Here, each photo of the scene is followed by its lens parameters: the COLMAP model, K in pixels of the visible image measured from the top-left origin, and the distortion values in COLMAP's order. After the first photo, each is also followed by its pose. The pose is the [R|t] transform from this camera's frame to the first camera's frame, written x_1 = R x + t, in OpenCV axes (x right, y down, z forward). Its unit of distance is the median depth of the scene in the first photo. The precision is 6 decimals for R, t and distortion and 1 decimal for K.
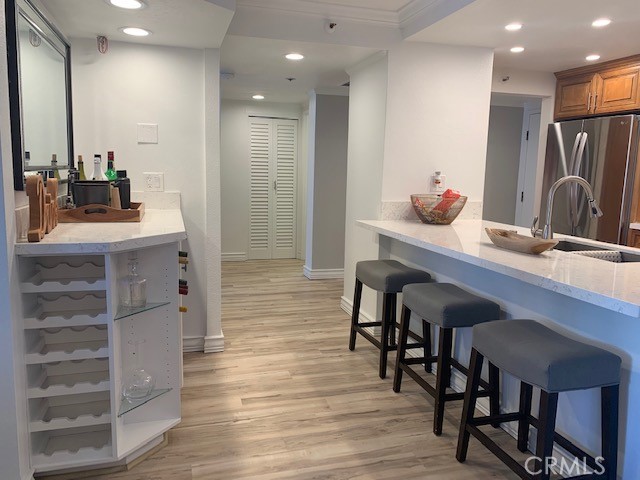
lens RADIAL K [[486.8, 0, 315.4], [0, 486.8, 237.9], [0, 0, 1]] dist [0.037764, -0.048893]
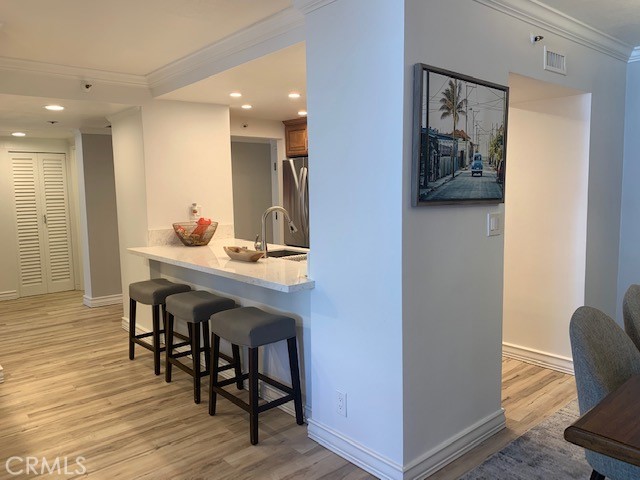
lens RADIAL K [[486.8, 0, 315.4], [0, 486.8, 237.9], [0, 0, 1]] dist [0.037764, -0.048893]
pose [[0.911361, -0.082886, 0.403176, 0.027005], [0.098644, 0.994952, -0.018434, 0.005058], [-0.399613, 0.056571, 0.914937, -0.271361]]
